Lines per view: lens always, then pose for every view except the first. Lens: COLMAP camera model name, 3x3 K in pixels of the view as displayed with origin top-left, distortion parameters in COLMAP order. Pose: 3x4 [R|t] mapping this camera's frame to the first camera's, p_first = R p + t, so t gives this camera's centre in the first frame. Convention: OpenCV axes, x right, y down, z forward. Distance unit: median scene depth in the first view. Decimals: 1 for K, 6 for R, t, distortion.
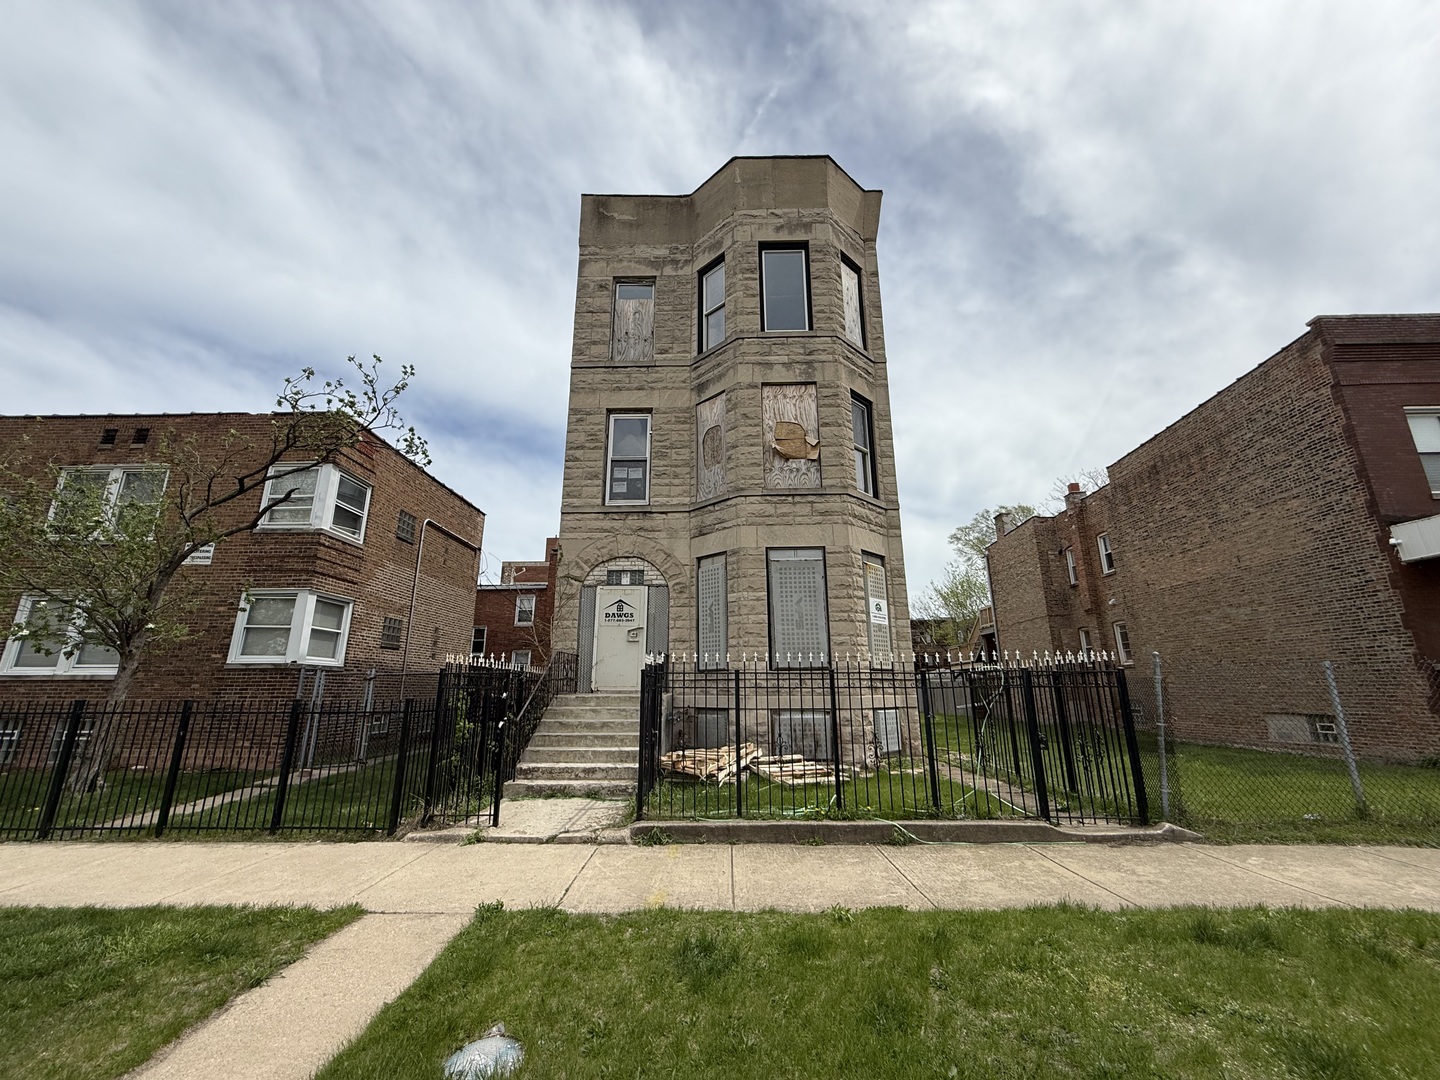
lens RADIAL K [[572.6, 0, 715.2], [0, 572.6, 539.2], [0, 0, 1]] dist [0.000818, -0.000254]
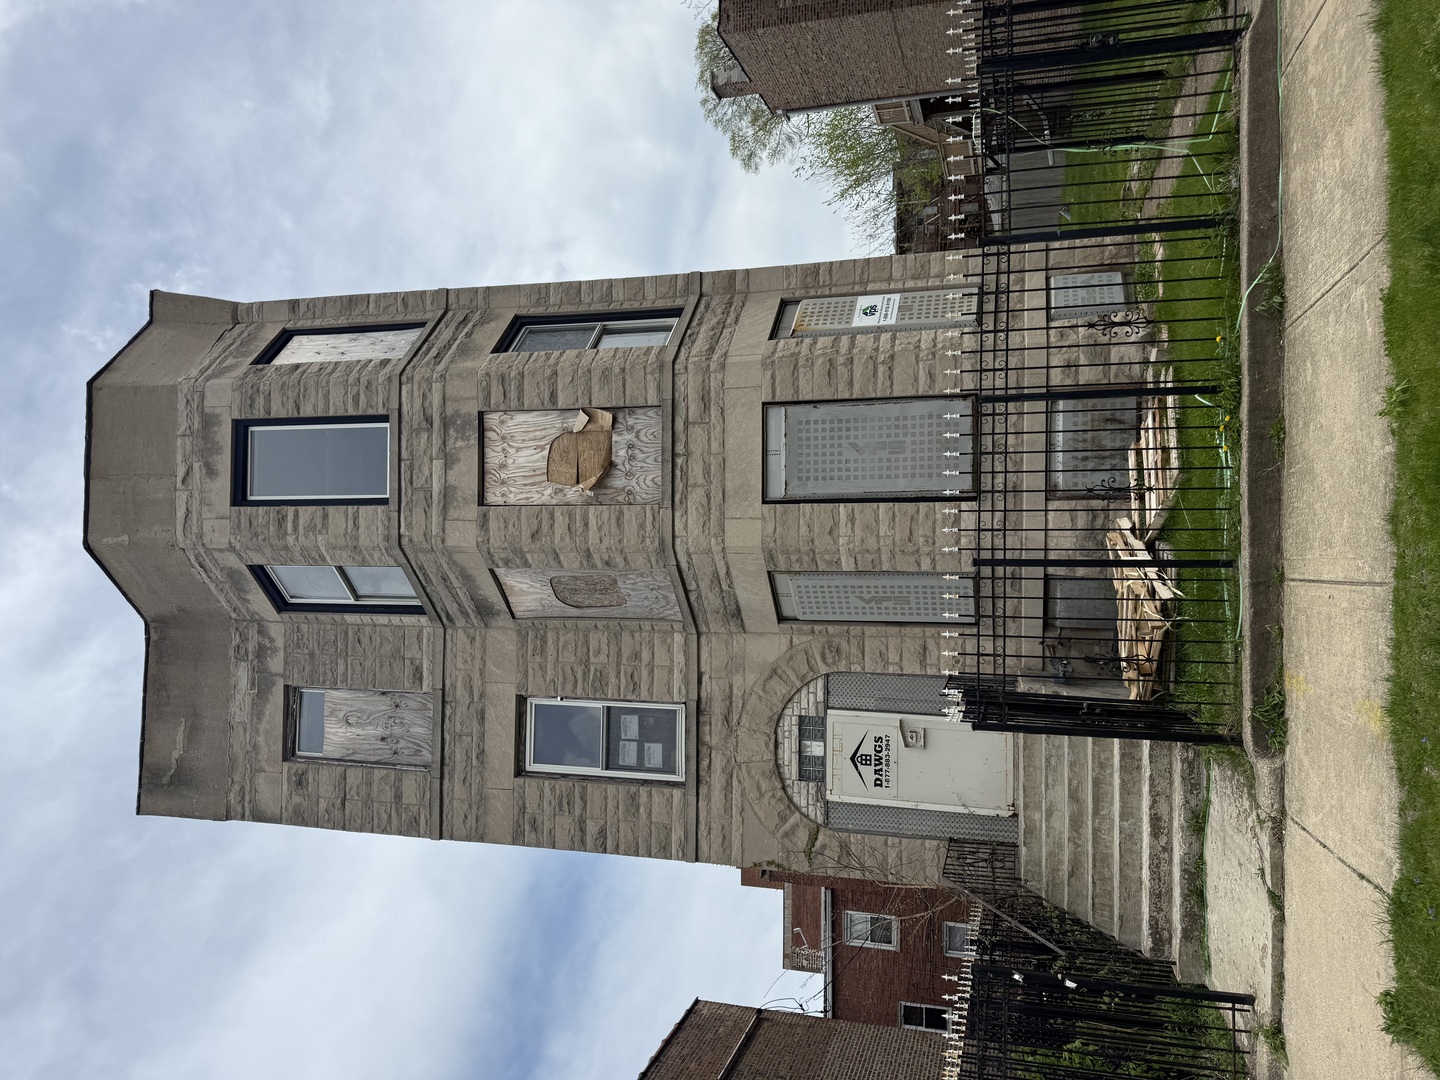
lens RADIAL K [[1011.7, 0, 726.4], [0, 1011.7, 543.0], [0, 0, 1]] dist [0.076988, -0.096440]
pose [[0.017154, -0.999148, 0.037536, 0.009574], [0.999627, 0.016340, -0.021878, 0.000574], [0.021246, 0.037897, 0.999056, -0.018120]]
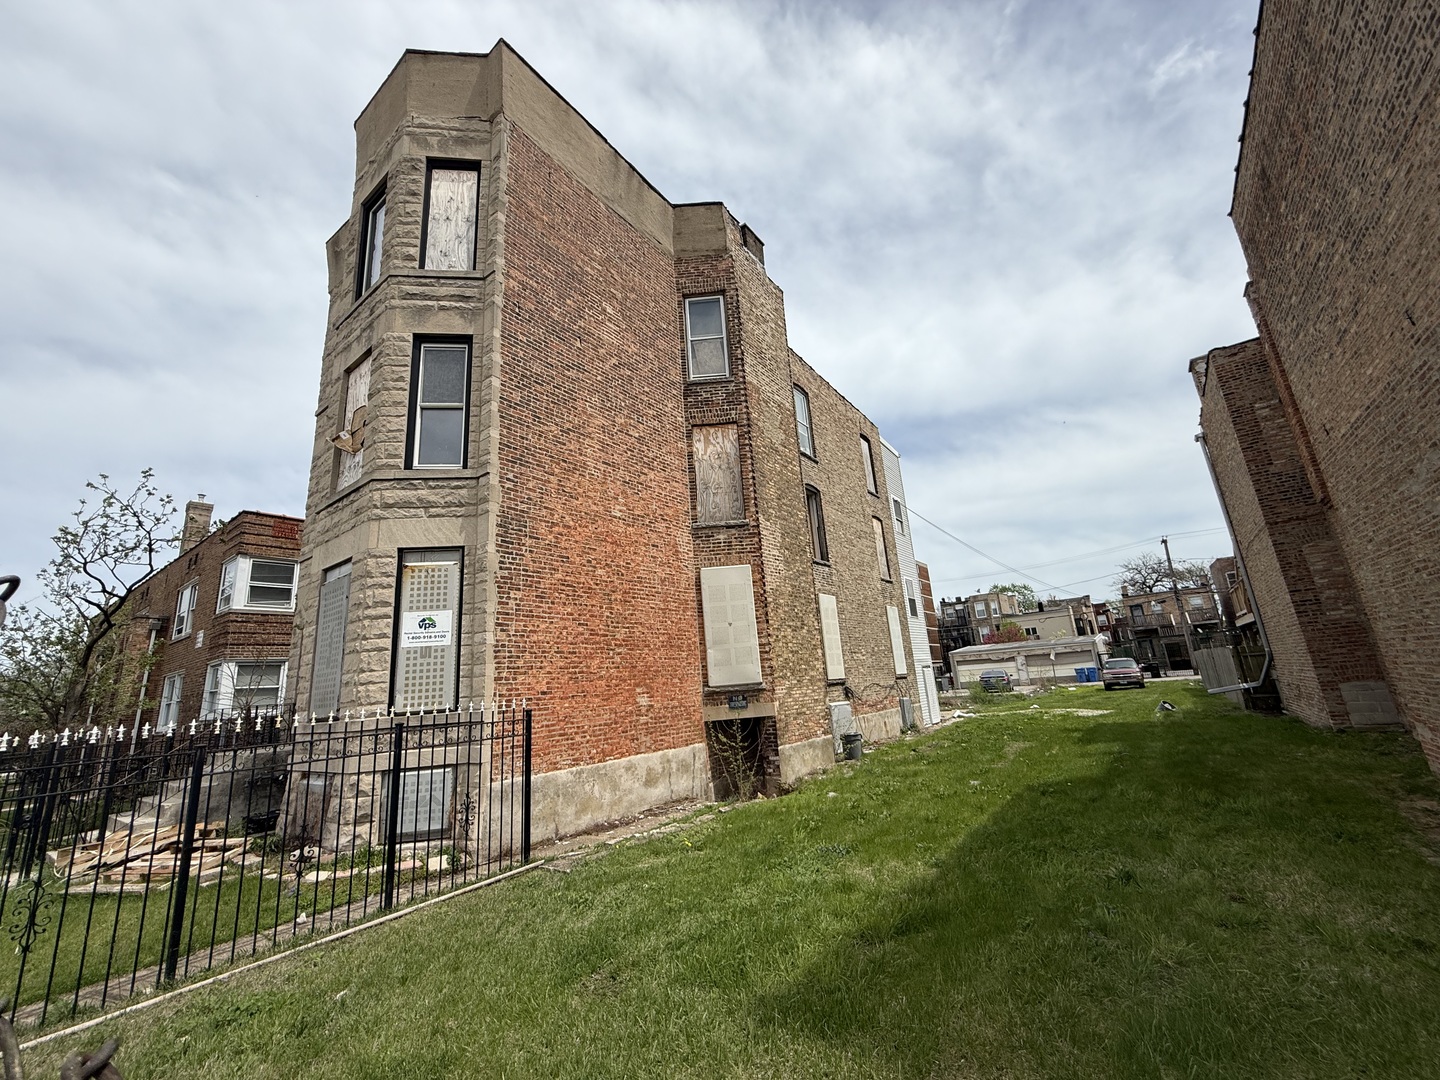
lens RADIAL K [[572.6, 0, 715.2], [0, 572.6, 539.2], [0, 0, 1]] dist [0.000818, -0.000254]
pose [[0.812906, -0.200848, -0.546666, 0.926557], [0.216962, 0.975524, -0.035785, 0.112698], [0.540473, -0.089516, 0.836586, 0.568344]]
